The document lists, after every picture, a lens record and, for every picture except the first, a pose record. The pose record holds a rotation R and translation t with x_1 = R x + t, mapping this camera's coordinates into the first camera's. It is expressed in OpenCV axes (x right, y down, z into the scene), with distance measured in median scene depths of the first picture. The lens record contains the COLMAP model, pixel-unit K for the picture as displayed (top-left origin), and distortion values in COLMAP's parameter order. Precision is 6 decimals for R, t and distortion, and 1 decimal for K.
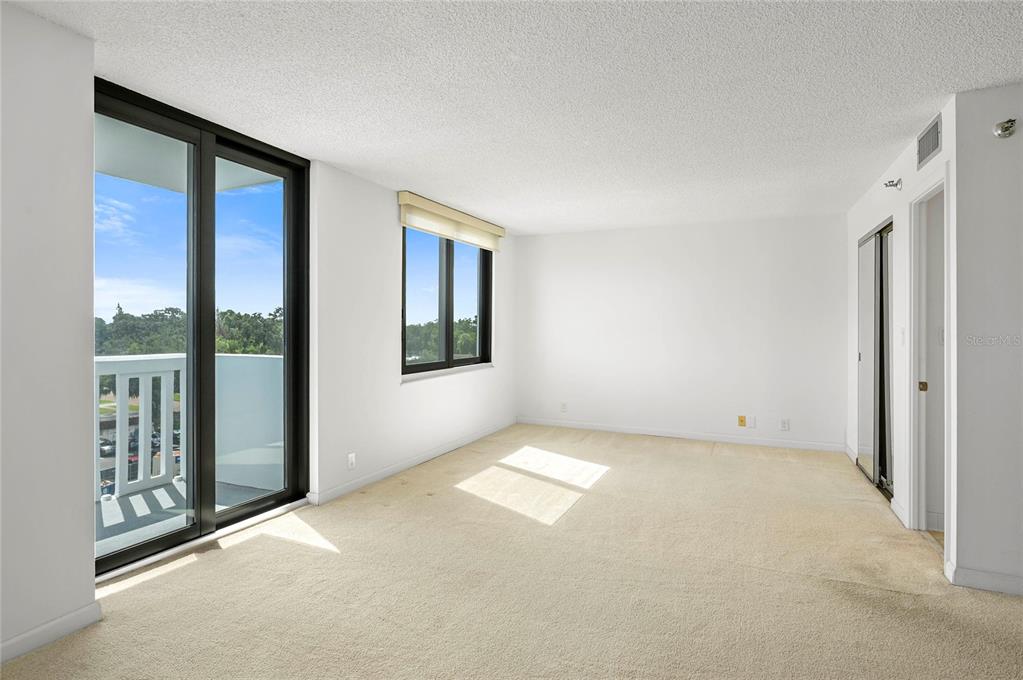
lens RADIAL K [[521.1, 0, 515.6], [0, 521.1, 323.7], [0, 0, 1]] dist [-0.001106, 0.001293]
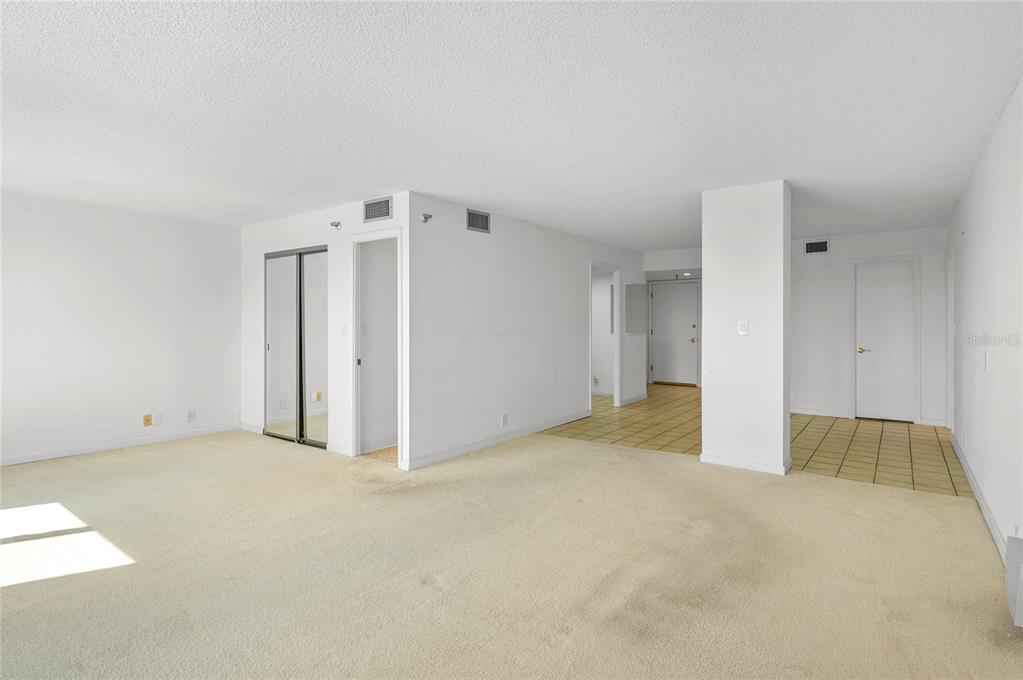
lens RADIAL K [[521.1, 0, 508.0], [0, 521.1, 315.2], [0, 0, 1]] dist [-0.001106, 0.001293]
pose [[0.214831, 0.012476, 0.976571, -0.556158], [-0.007371, 0.999911, -0.011153, -0.004143], [-0.976623, -0.004802, 0.214904, 0.206598]]
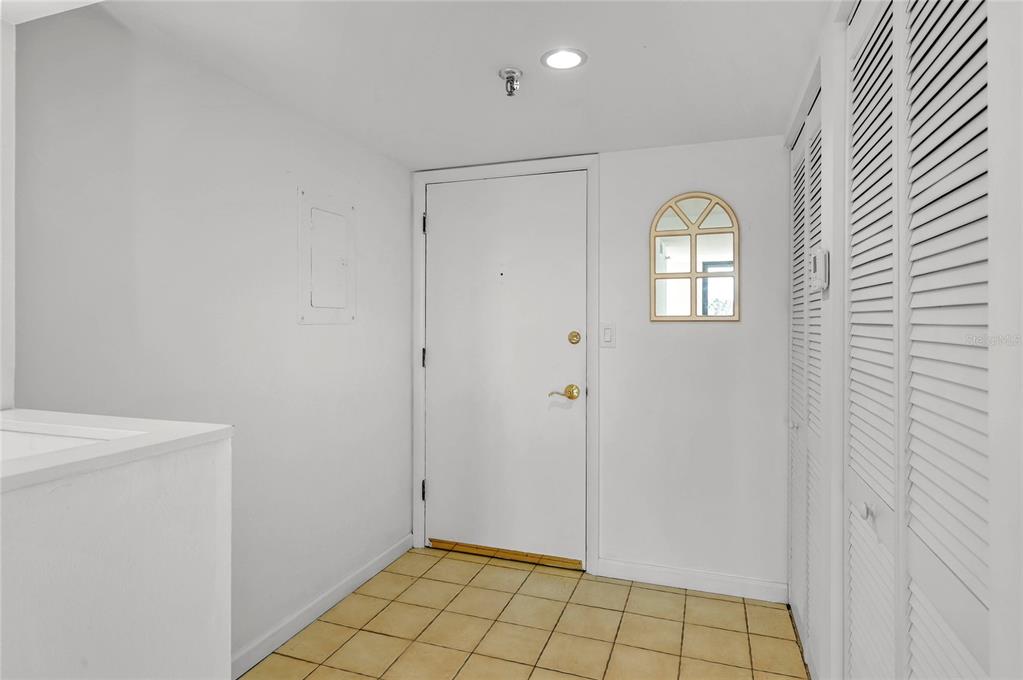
lens RADIAL K [[574.0, 0, 504.1], [0, 574.0, 330.8], [0, 0, 1]] dist [0.009884, 0.000341]
pose [[-0.091443, -0.011902, 0.995739, 1.534565], [-0.009021, 0.999897, 0.011123, -0.001764], [-0.995769, -0.007965, -0.091541, 0.009605]]
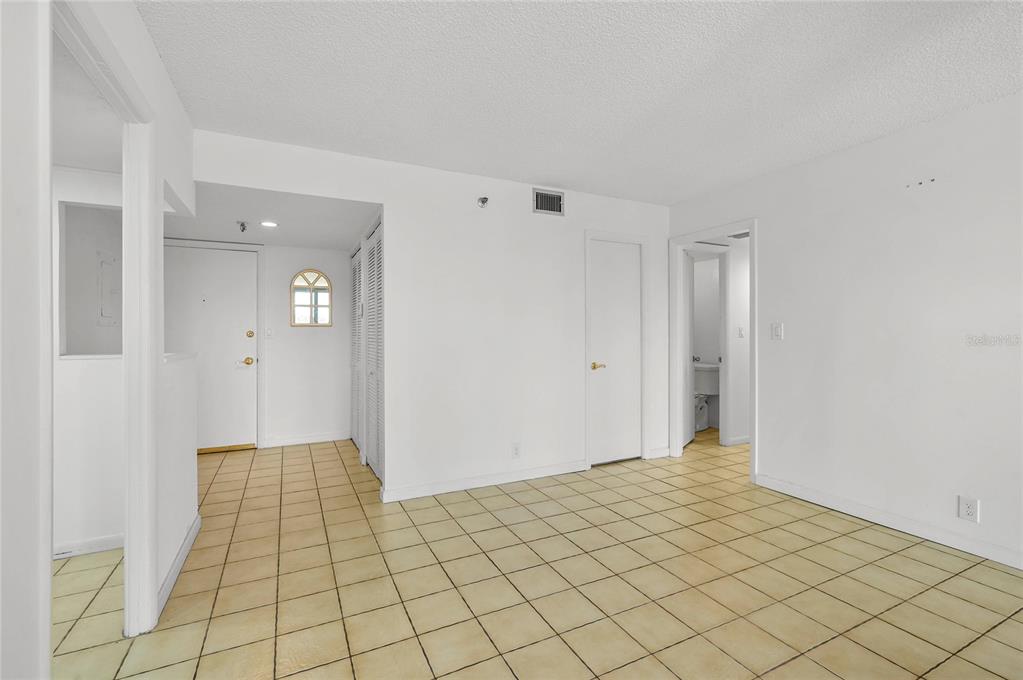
lens RADIAL K [[452.4, 0, 511.2], [0, 452.4, 330.8], [0, 0, 1]] dist [0.000463, 0.001120]
pose [[-0.781644, 0.003850, 0.623713, 0.972583], [-0.004009, 0.999929, -0.011196, 0.018119], [-0.623712, -0.011252, -0.781574, 0.364133]]
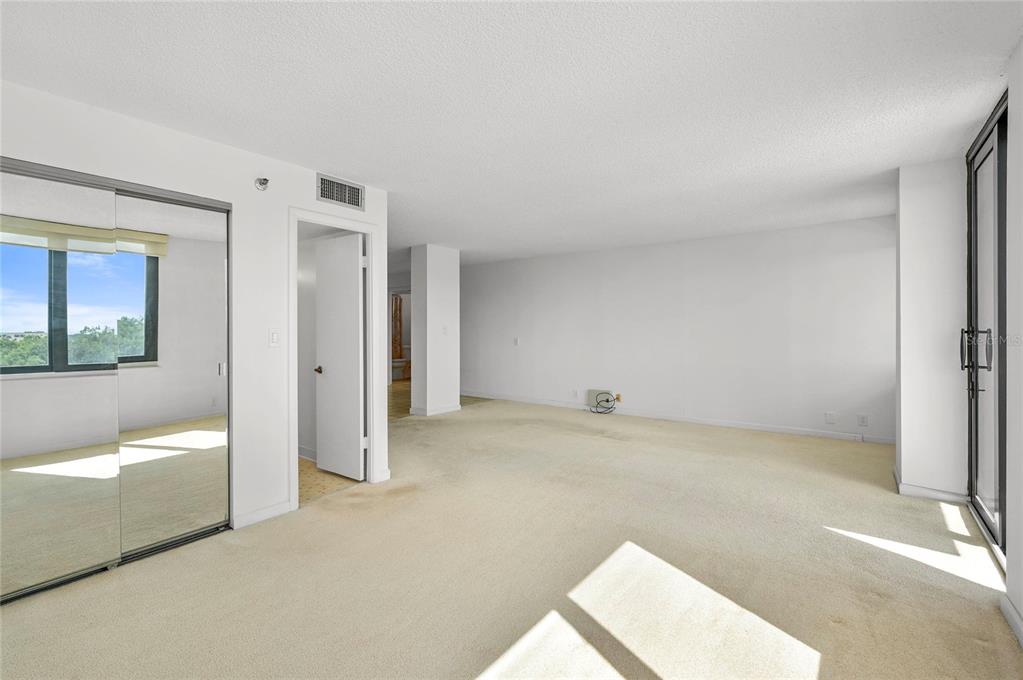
lens RADIAL K [[452.4, 0, 513.8], [0, 452.4, 334.0], [0, 0, 1]] dist [0.000463, 0.001120]
pose [[-0.971441, -0.001964, 0.237271, 0.081892], [-0.000762, 0.999986, 0.005156, 0.009567], [-0.237278, 0.004828, -0.971430, 1.654491]]
